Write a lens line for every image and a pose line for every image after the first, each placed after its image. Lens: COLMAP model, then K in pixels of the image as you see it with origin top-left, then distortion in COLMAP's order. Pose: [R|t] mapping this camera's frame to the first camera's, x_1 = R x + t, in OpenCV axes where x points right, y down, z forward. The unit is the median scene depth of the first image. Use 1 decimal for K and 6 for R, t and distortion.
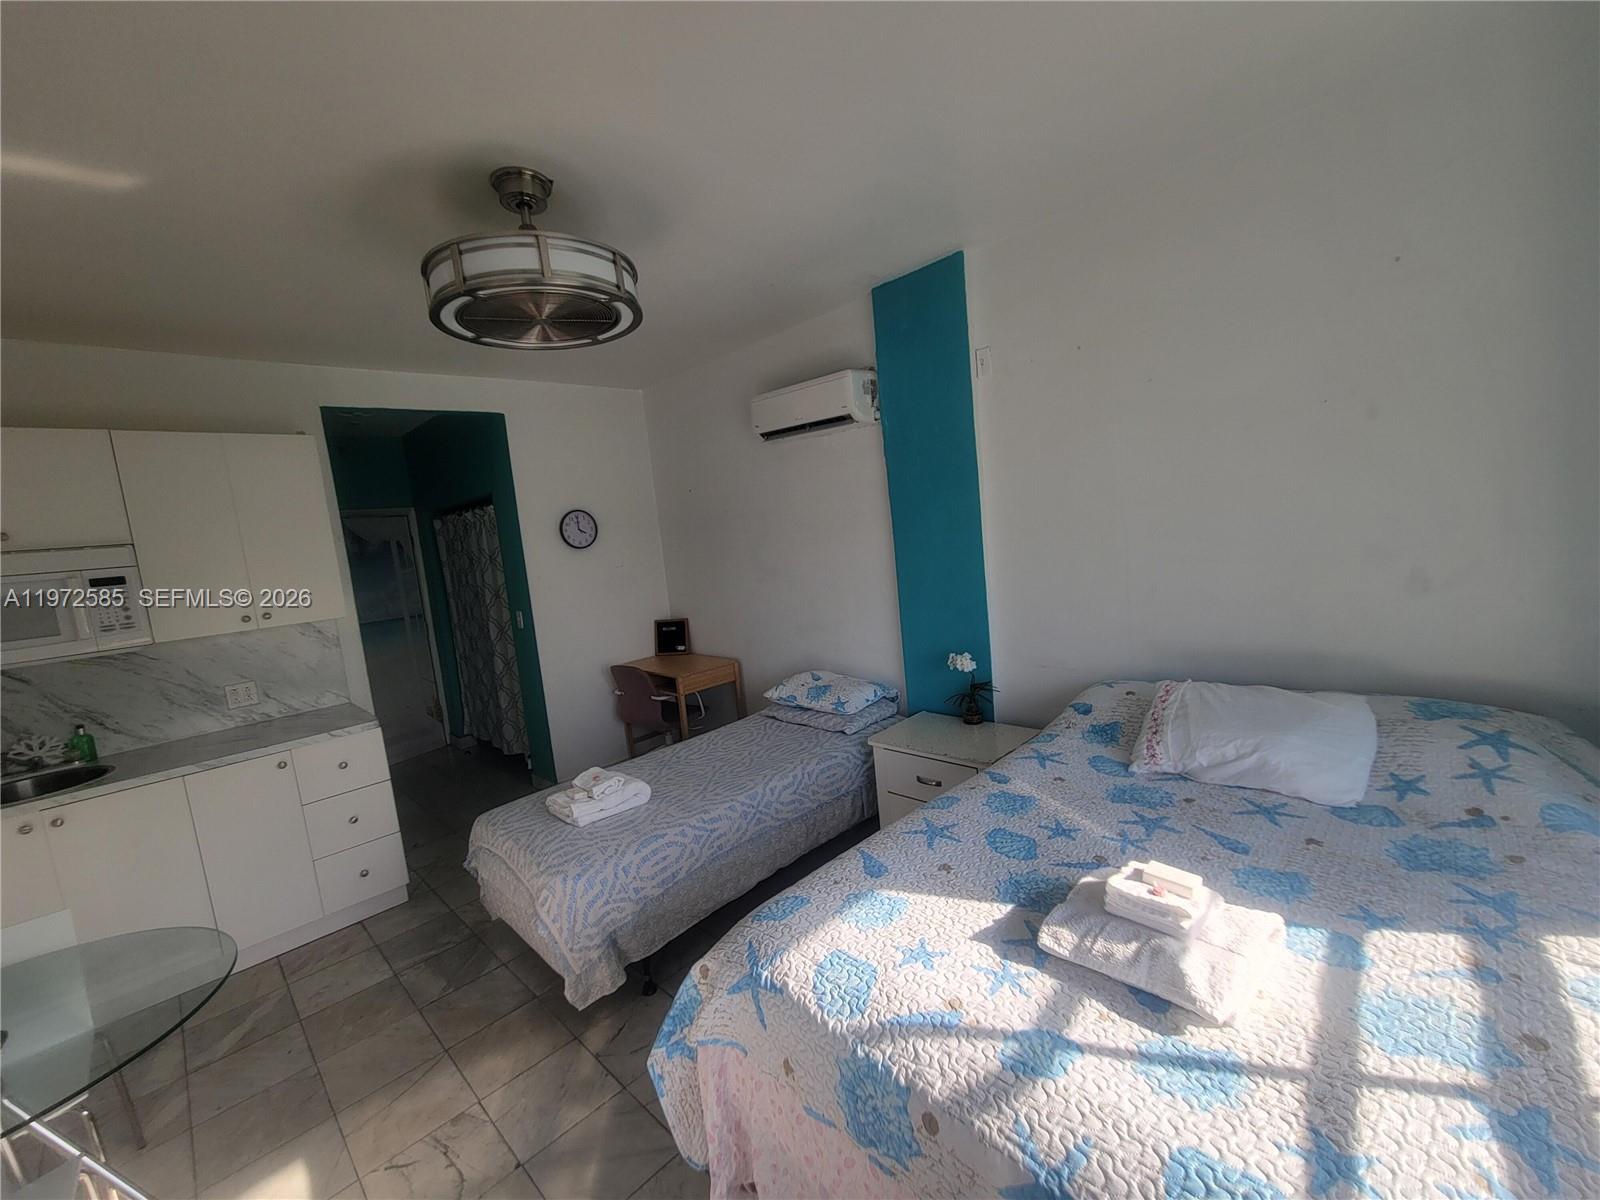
lens RADIAL K [[659.8, 0, 807.1], [0, 659.8, 602.9], [0, 0, 1]] dist [-0.002148, -0.000195]
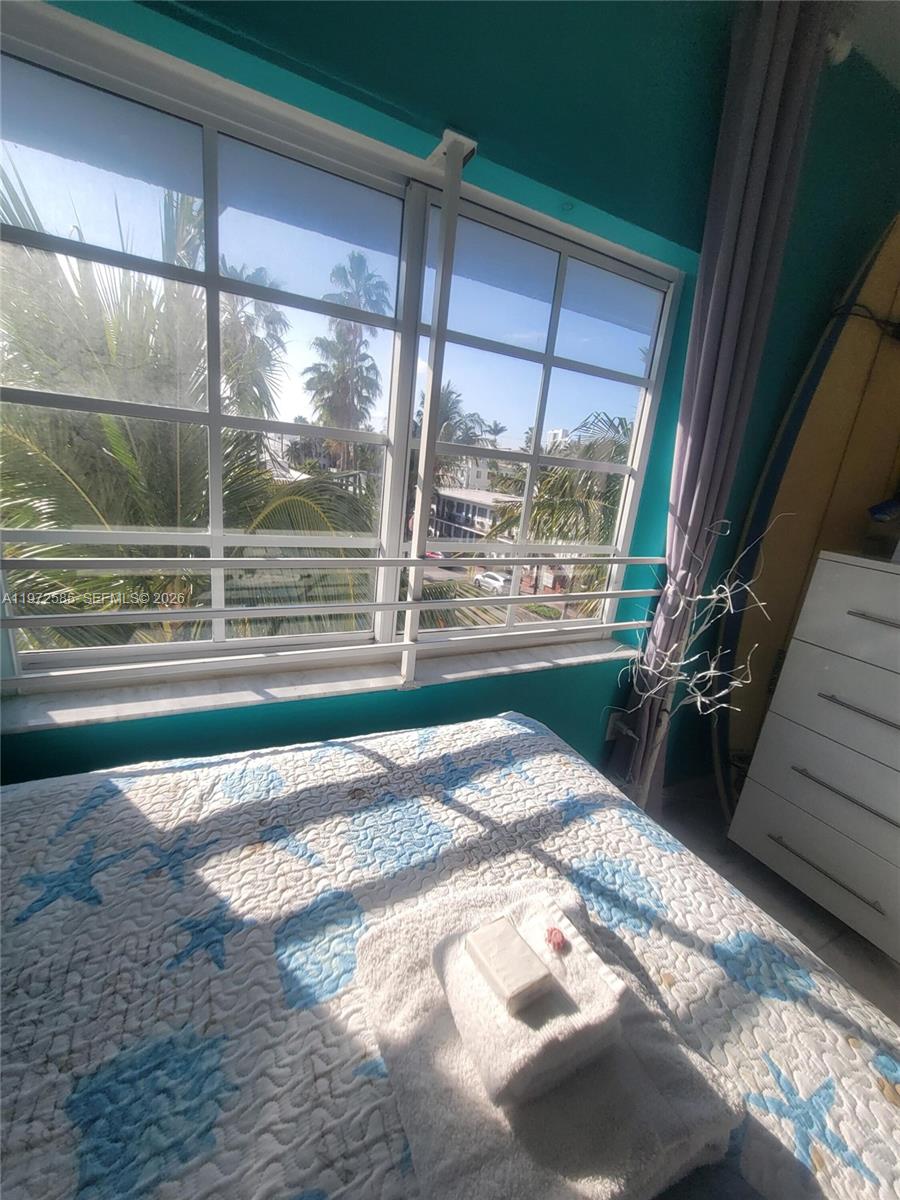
lens RADIAL K [[490.2, 0, 444.9], [0, 490.2, 603.6], [0, 0, 1]] dist [-0.008408, -0.000135]
pose [[-0.946471, -0.084582, 0.311510, 0.519902], [0.029513, 0.938339, 0.344453, -0.032165], [-0.321437, 0.335209, -0.885615, 1.355918]]
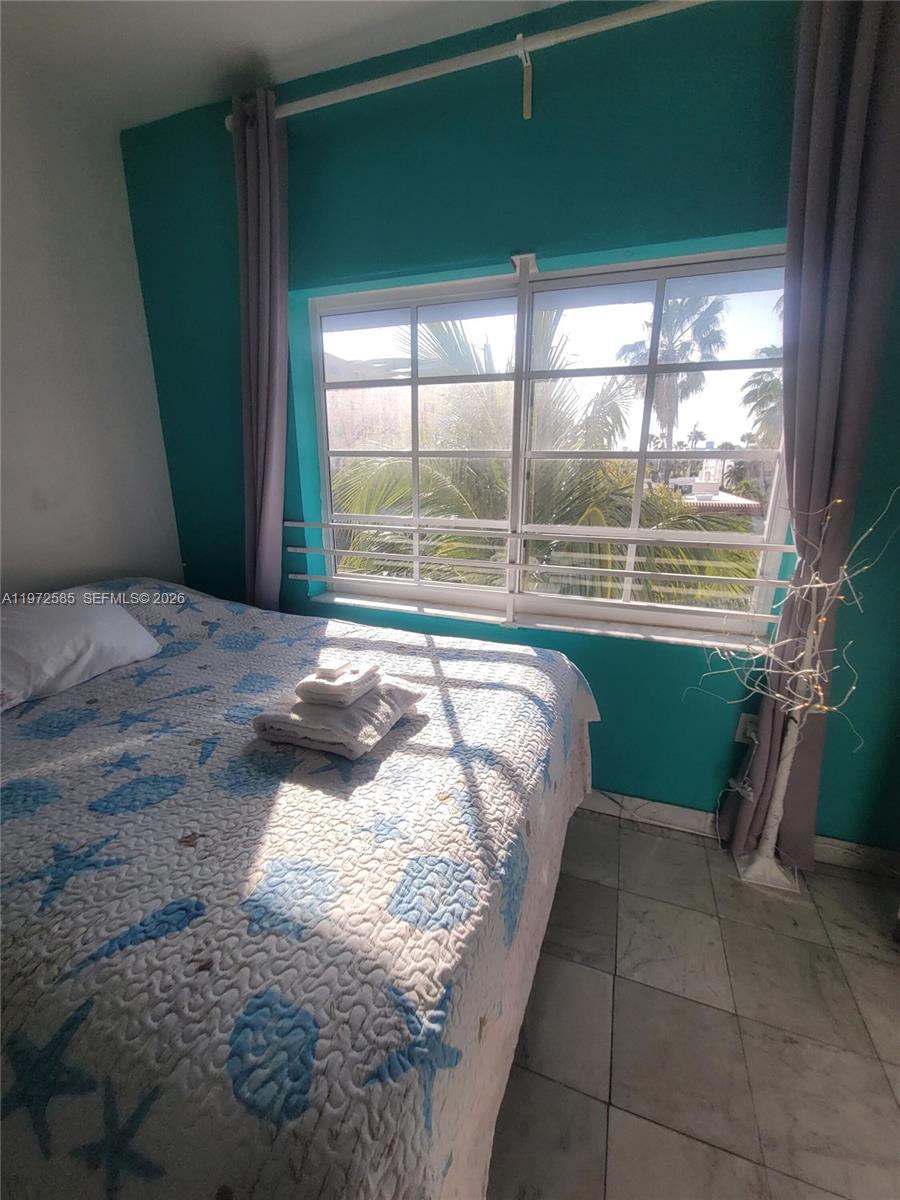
lens RADIAL K [[490.2, 0, 444.9], [0, 490.2, 603.6], [0, 0, 1]] dist [-0.008408, -0.000135]
pose [[-0.411585, -0.155622, 0.897987, -0.476005], [0.132401, 0.964650, 0.227860, 0.084728], [-0.901703, 0.212678, -0.376431, 1.203971]]
